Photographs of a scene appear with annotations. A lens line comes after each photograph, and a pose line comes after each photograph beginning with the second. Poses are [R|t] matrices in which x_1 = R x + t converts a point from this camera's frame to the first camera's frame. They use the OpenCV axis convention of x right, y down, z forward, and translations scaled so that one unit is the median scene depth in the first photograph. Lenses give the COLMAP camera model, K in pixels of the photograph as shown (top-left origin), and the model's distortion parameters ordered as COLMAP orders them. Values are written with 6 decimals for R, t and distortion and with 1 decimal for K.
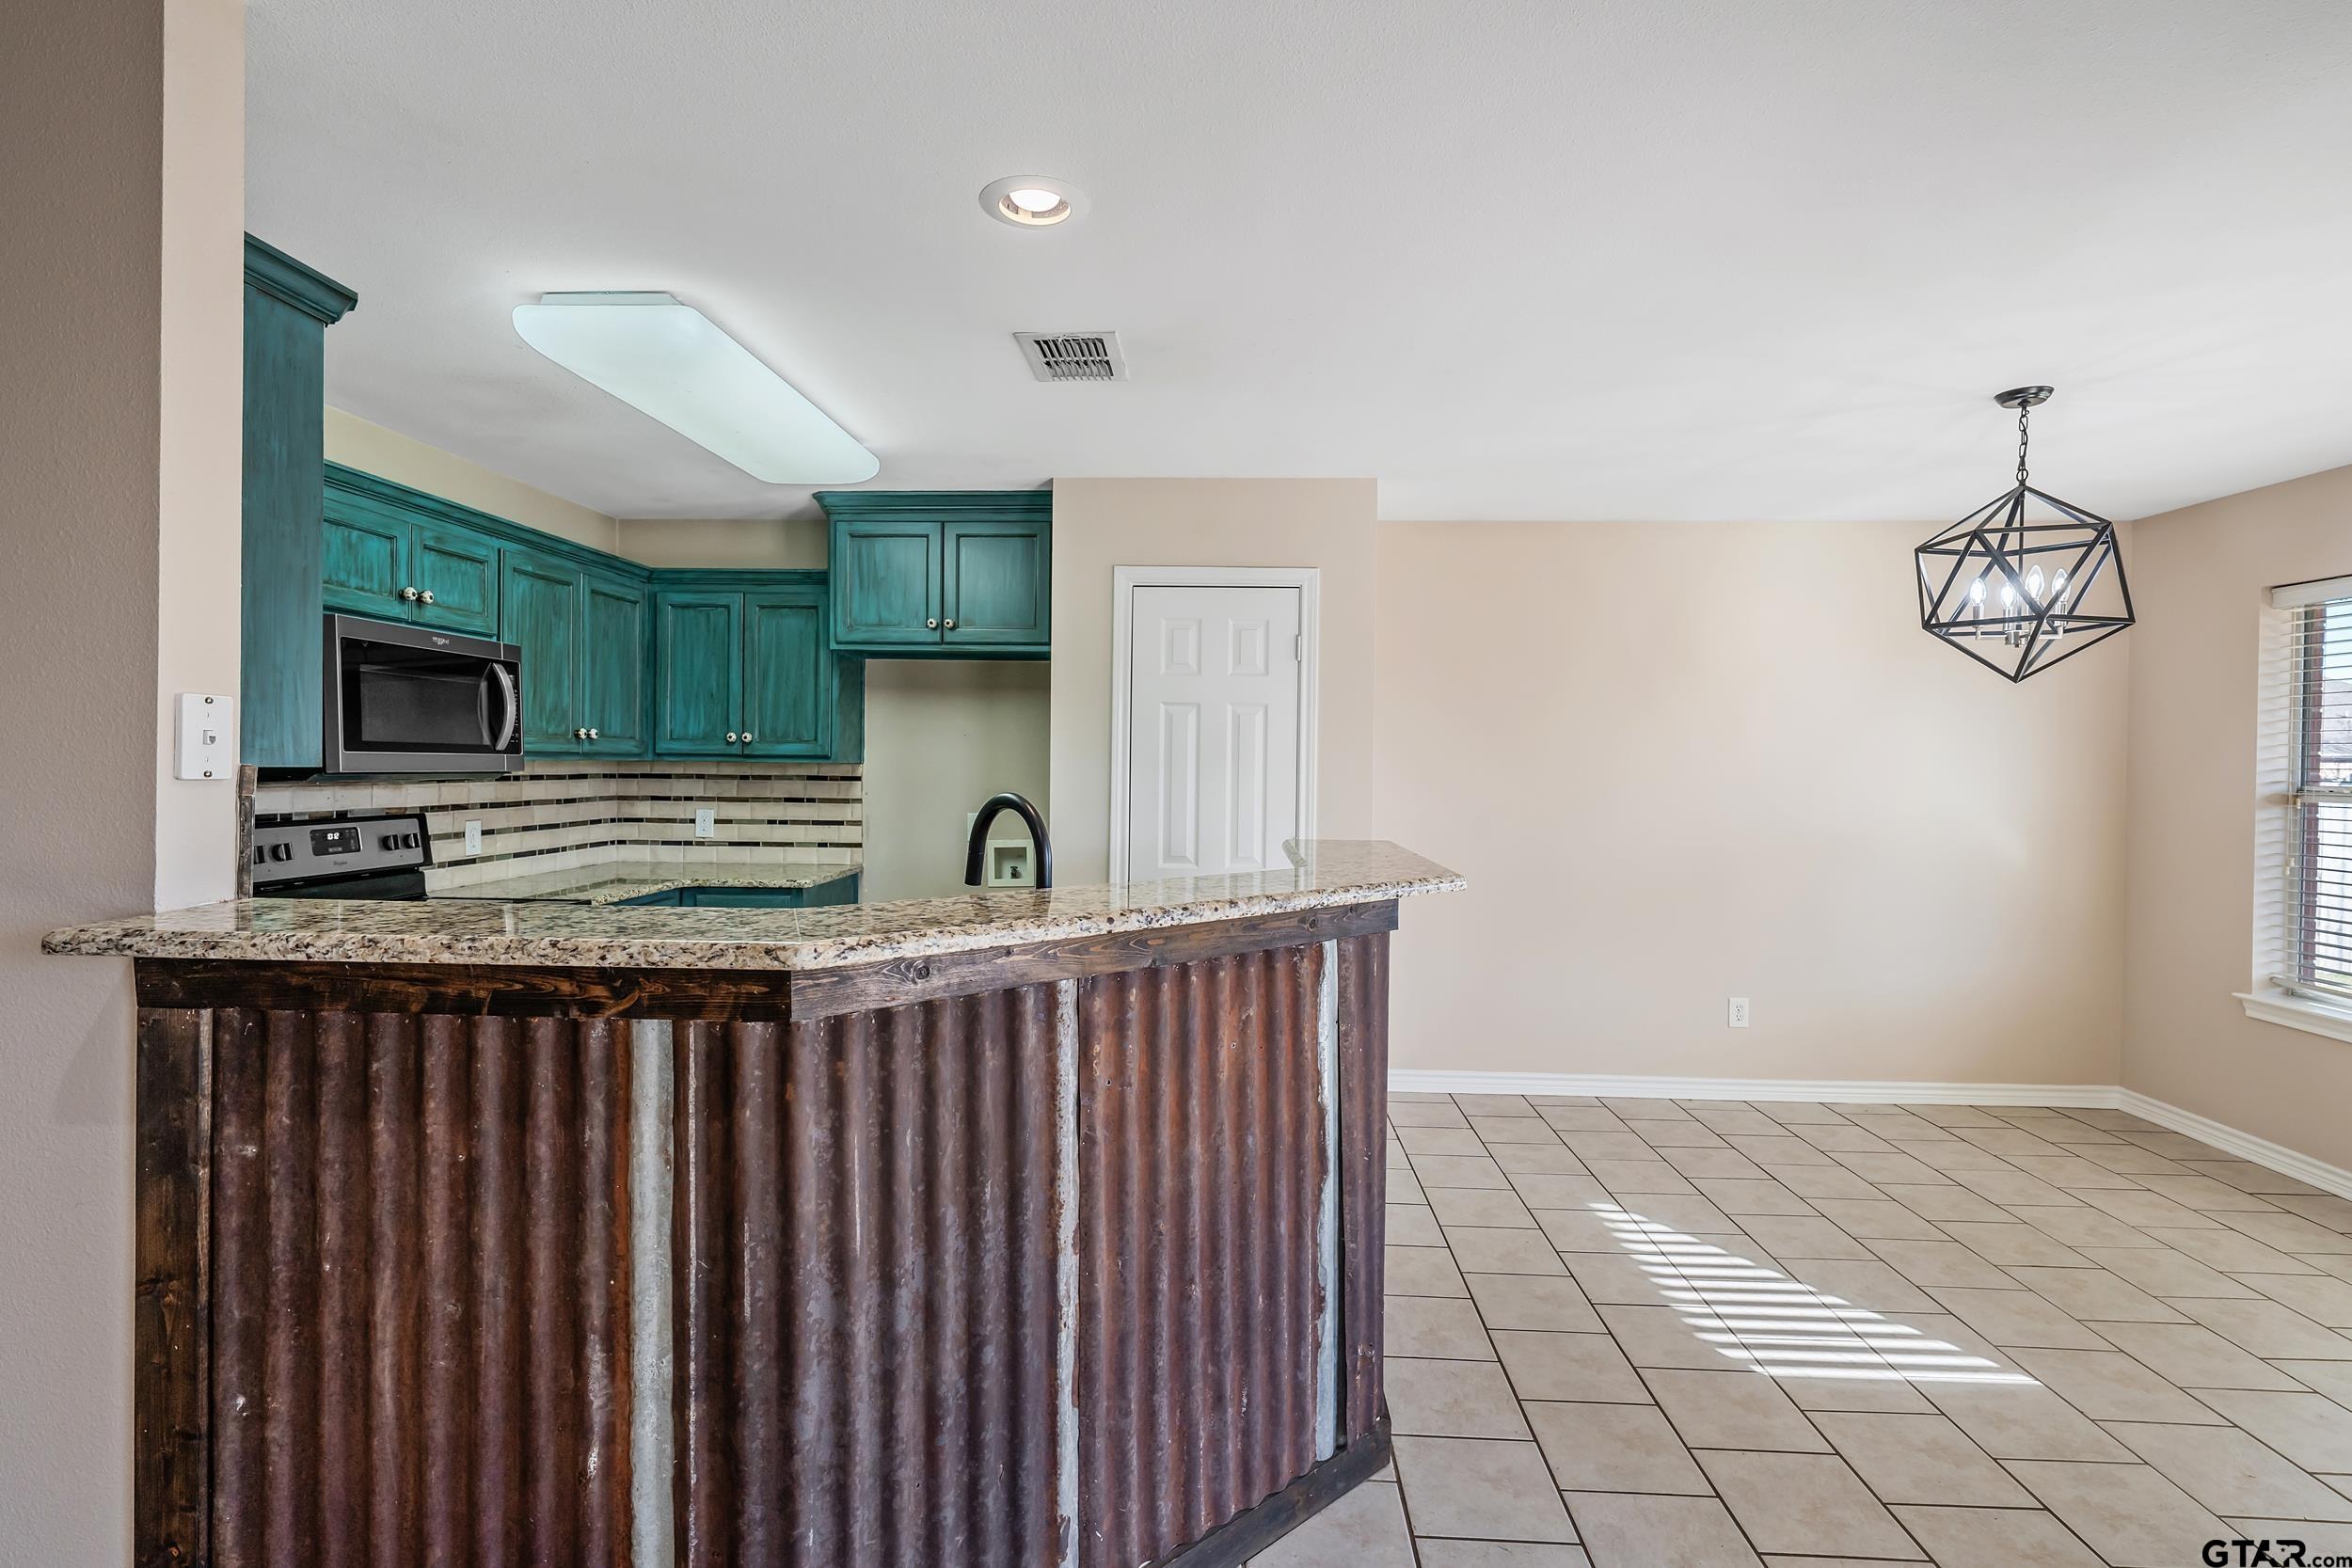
lens RADIAL K [[1117.9, 0, 1170.7], [0, 1117.9, 778.3], [0, 0, 1]] dist [-0.000910, -0.001054]
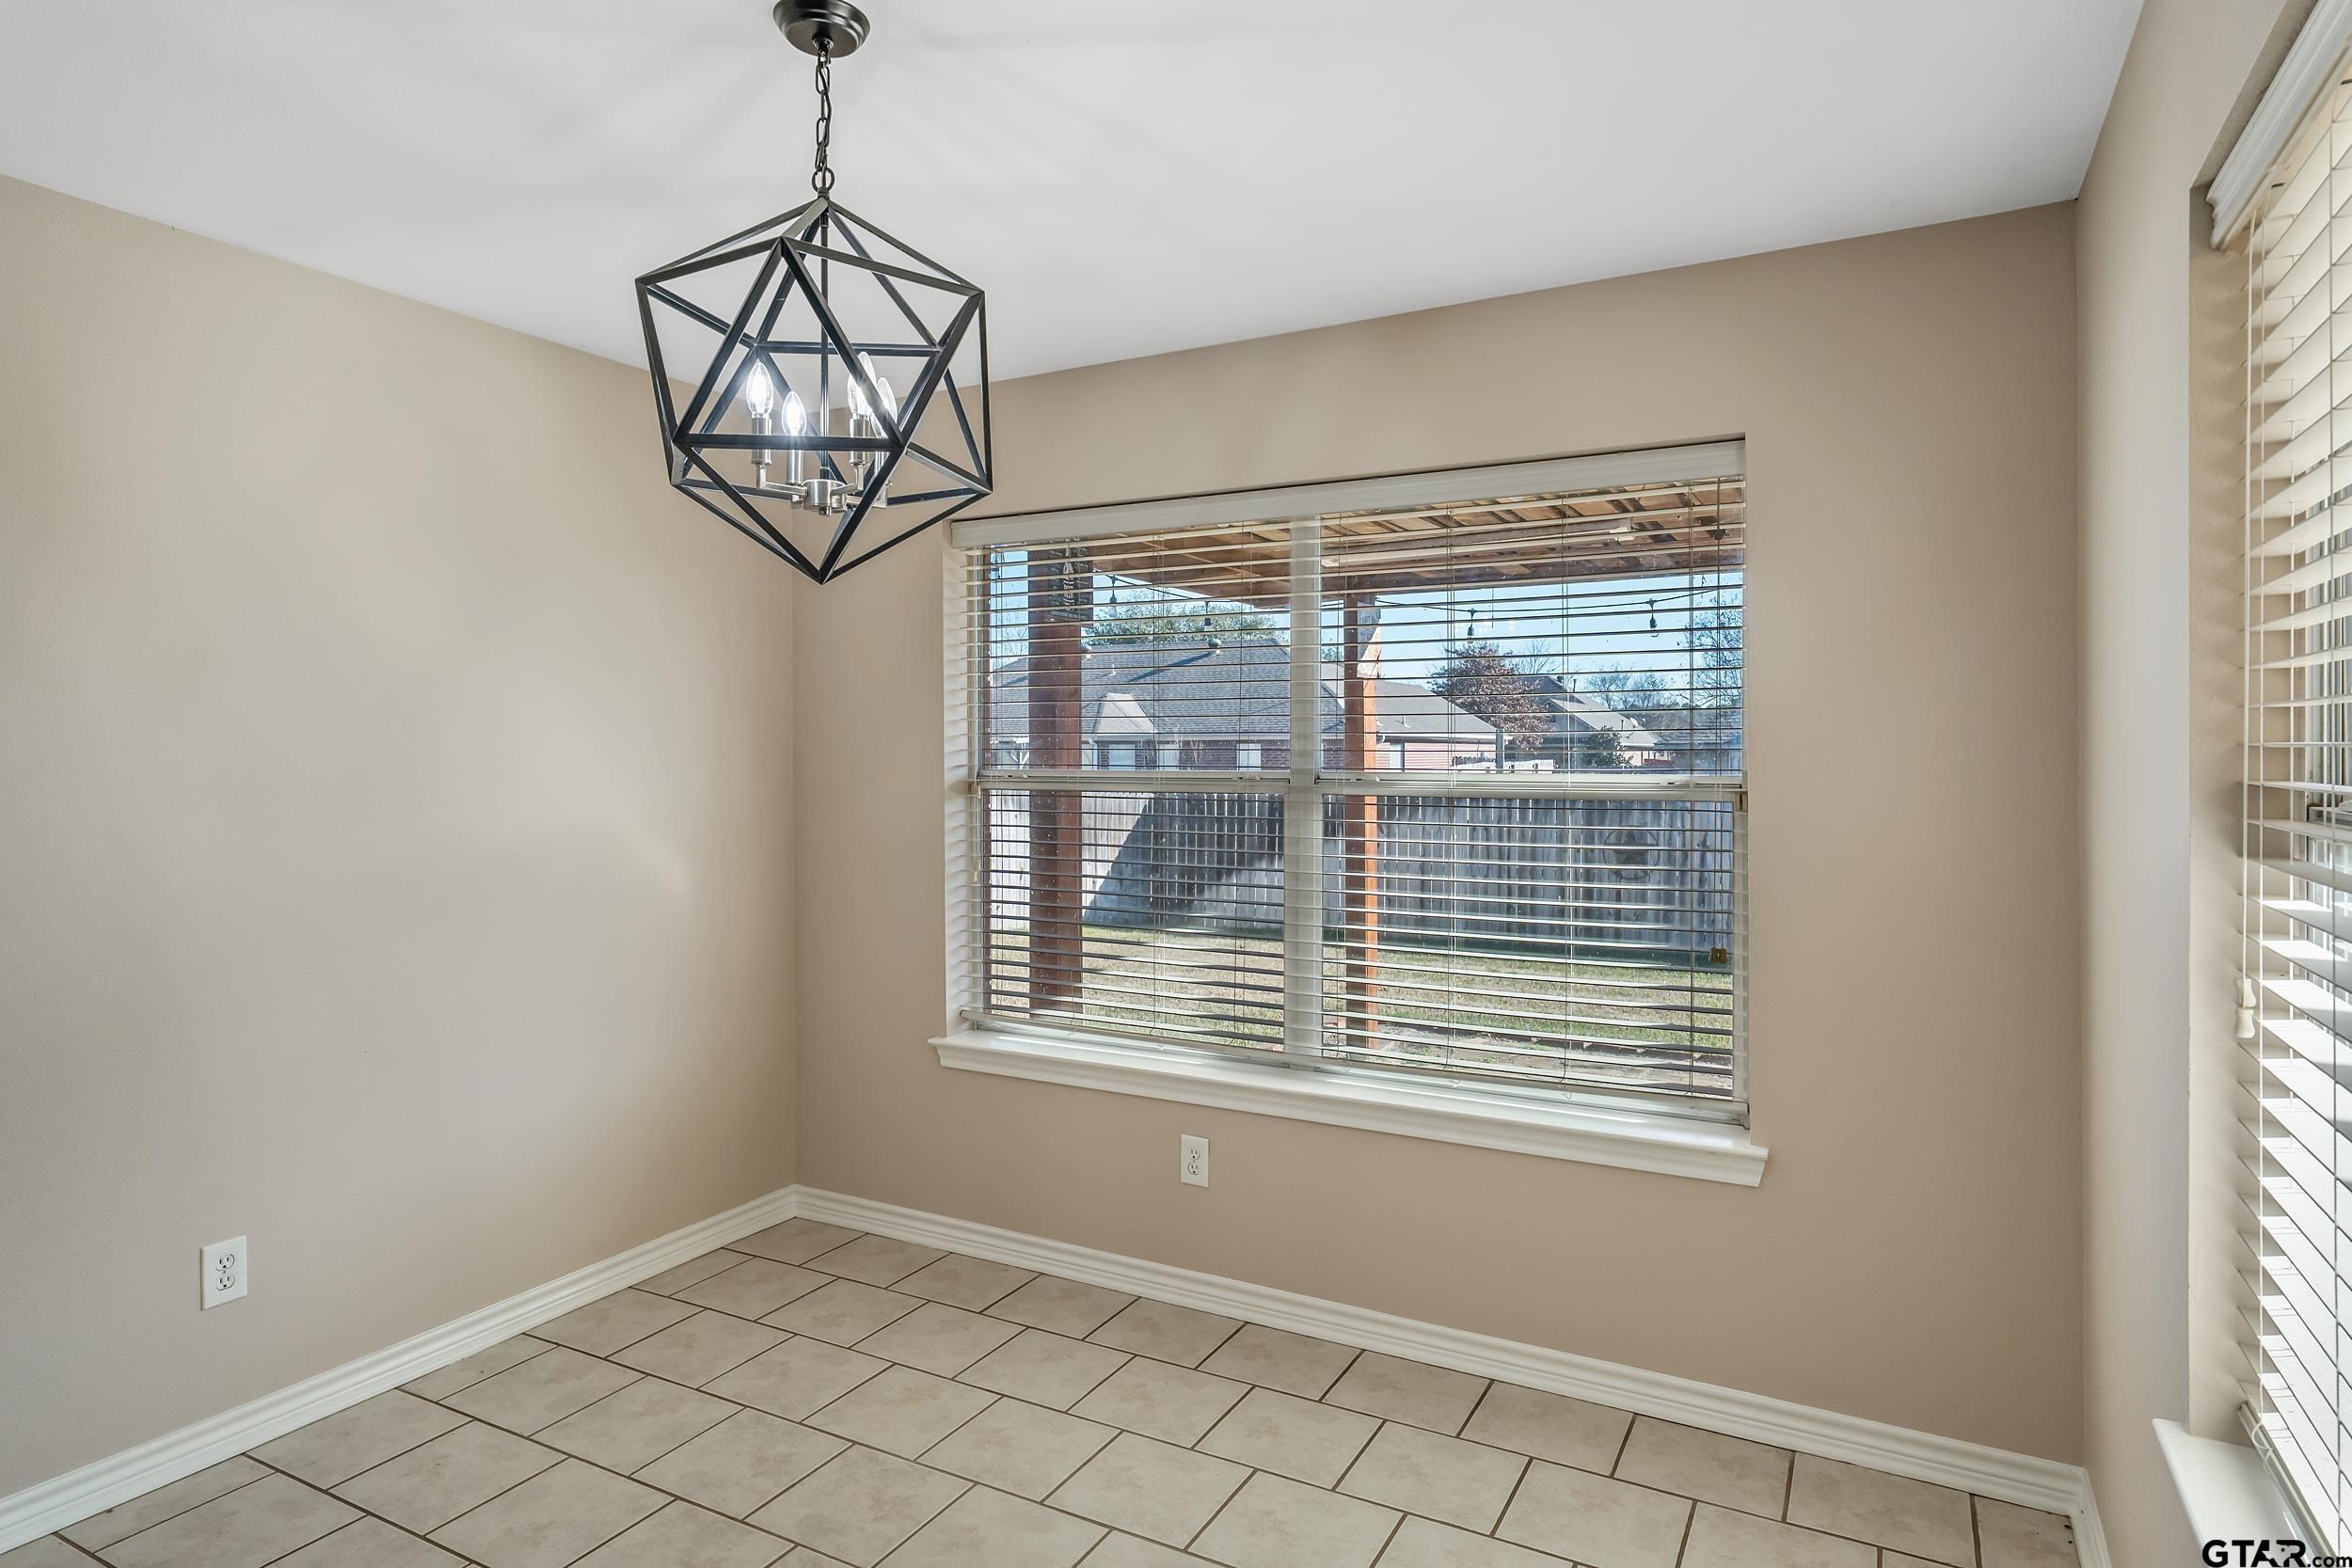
lens RADIAL K [[1315.1, 0, 1183.2], [0, 1315.1, 769.9], [0, 0, 1]] dist [0.004284, -0.001523]
pose [[0.437407, -0.018935, 0.899064, 0.222566], [0.016581, 0.999778, 0.012989, -0.003559], [-0.899111, 0.009226, 0.437624, 0.460071]]
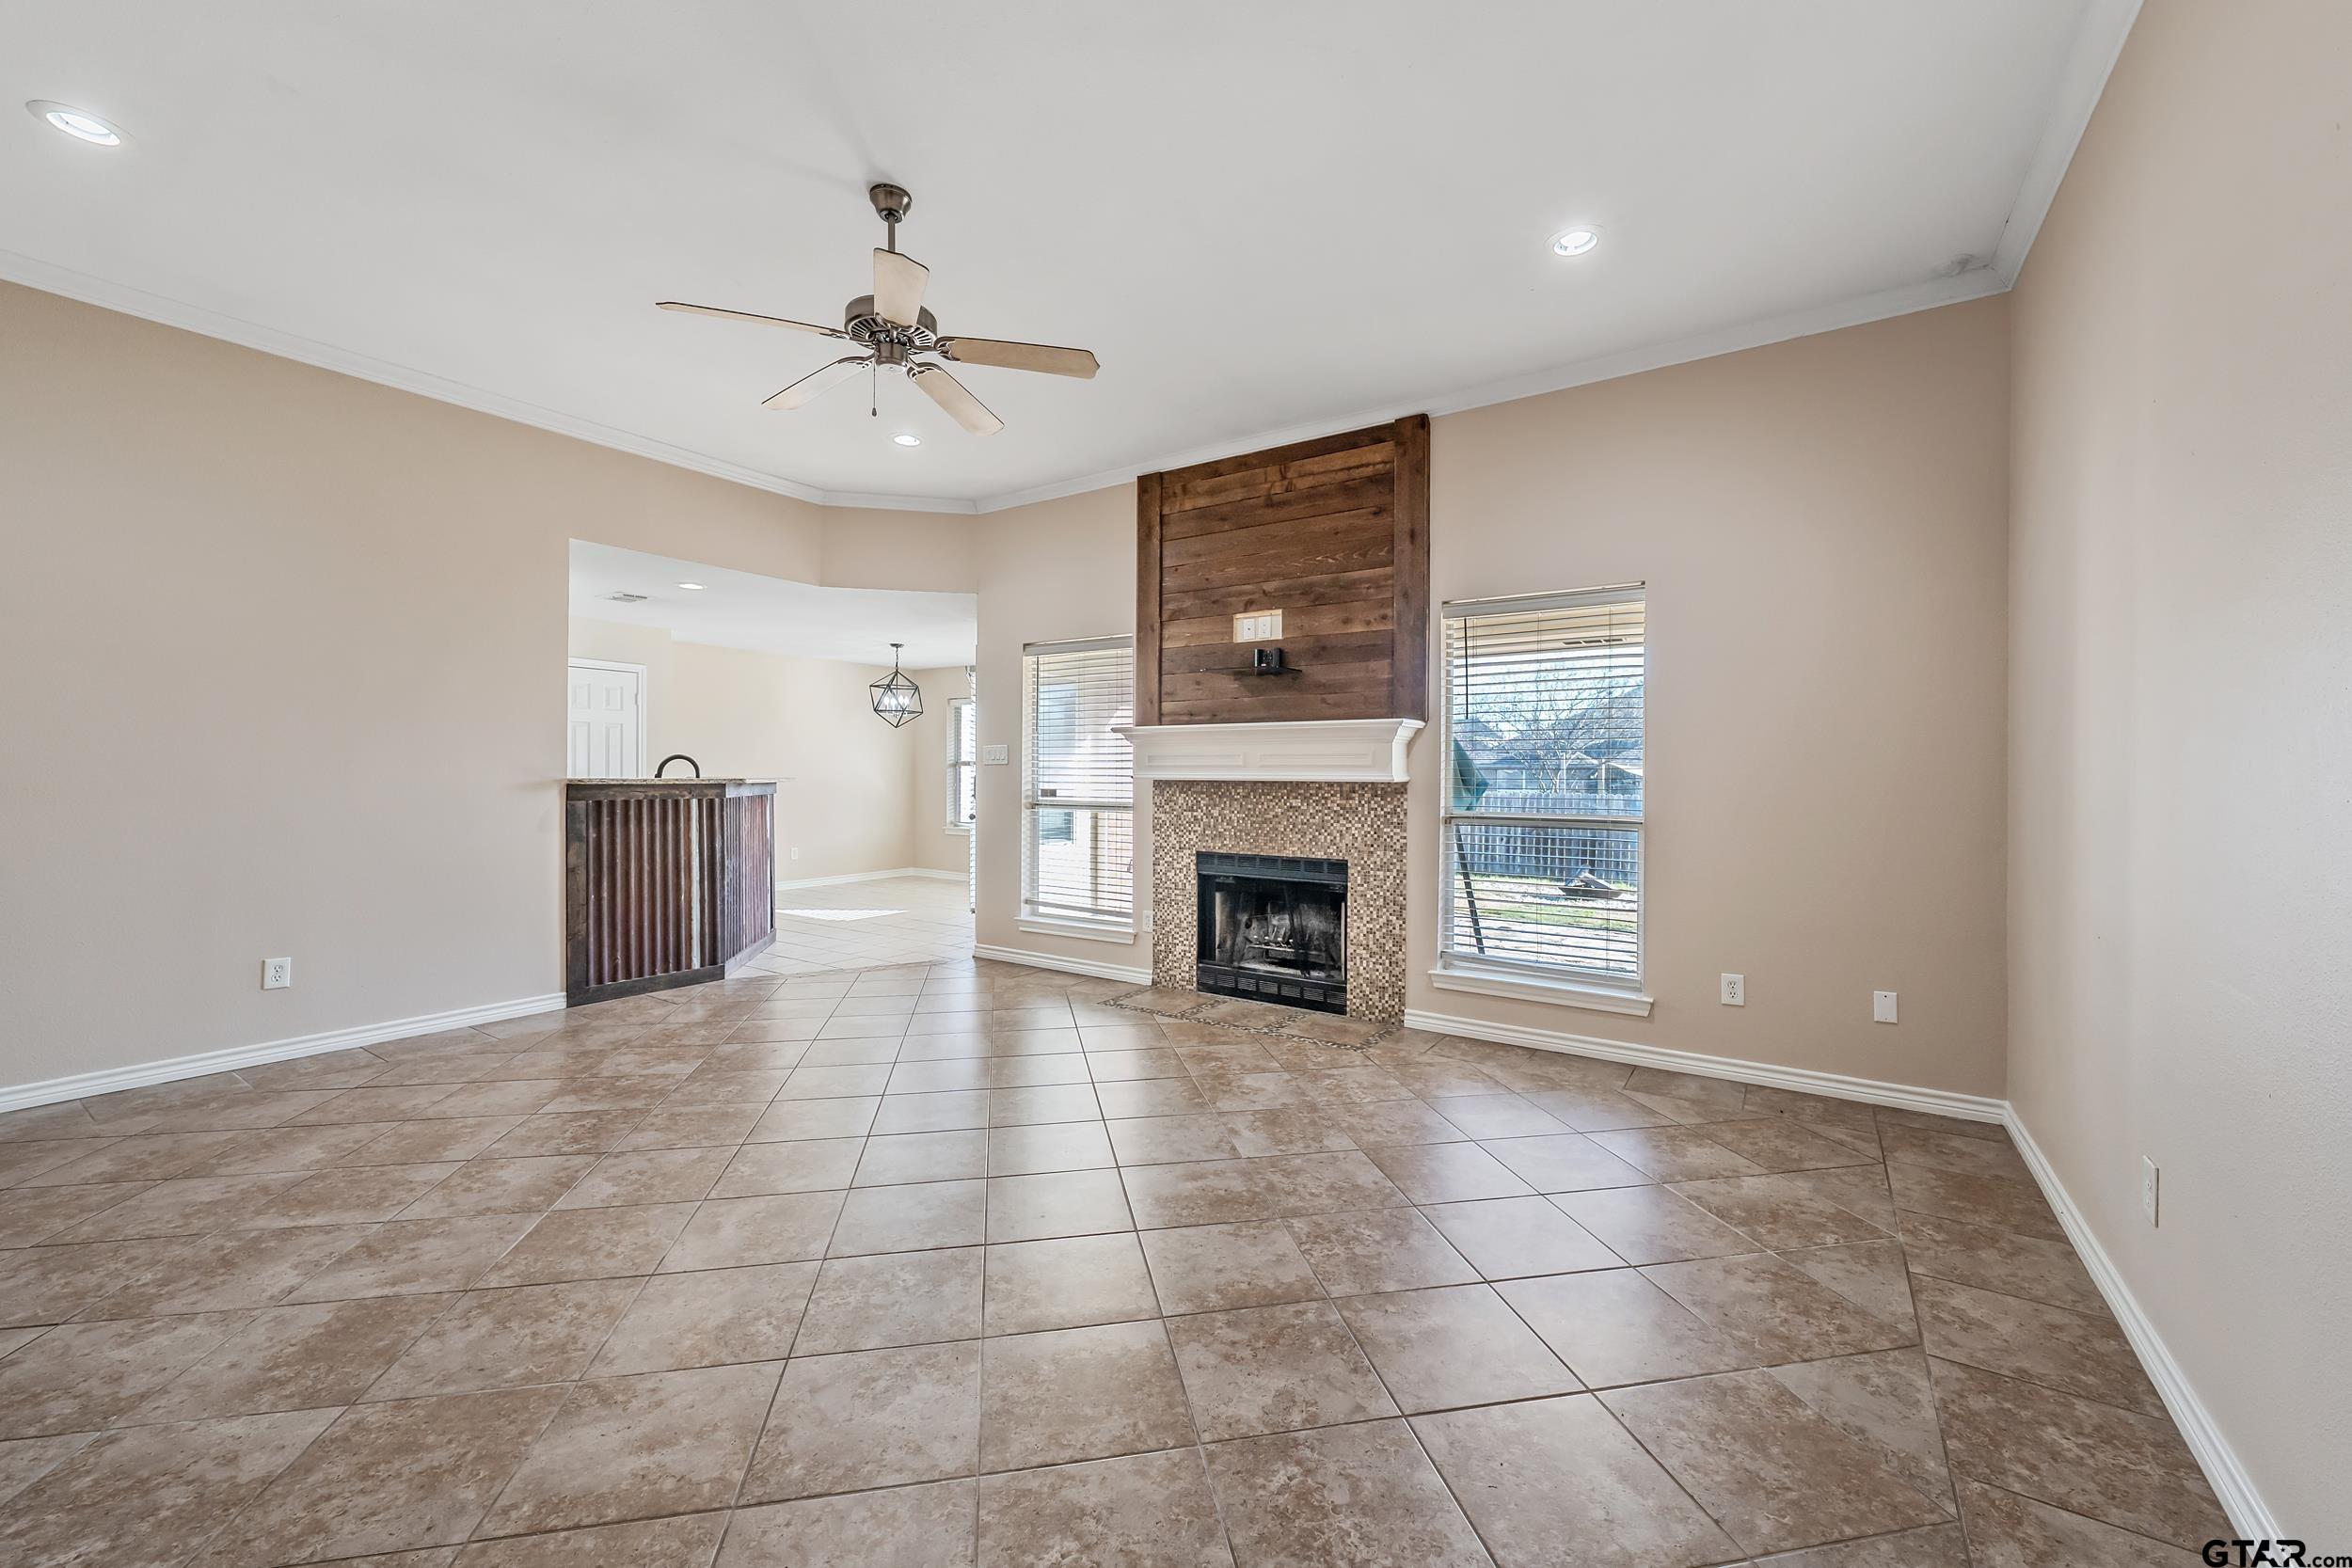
lens RADIAL K [[924.9, 0, 1171.3], [0, 924.9, 785.1], [0, 0, 1]] dist [-0.000627, 0.000234]
pose [[0.521752, -0.016614, 0.852935, -0.965391], [0.010805, 0.999859, 0.012866, 0.048803], [-0.853029, 0.002503, 0.521858, -0.946182]]
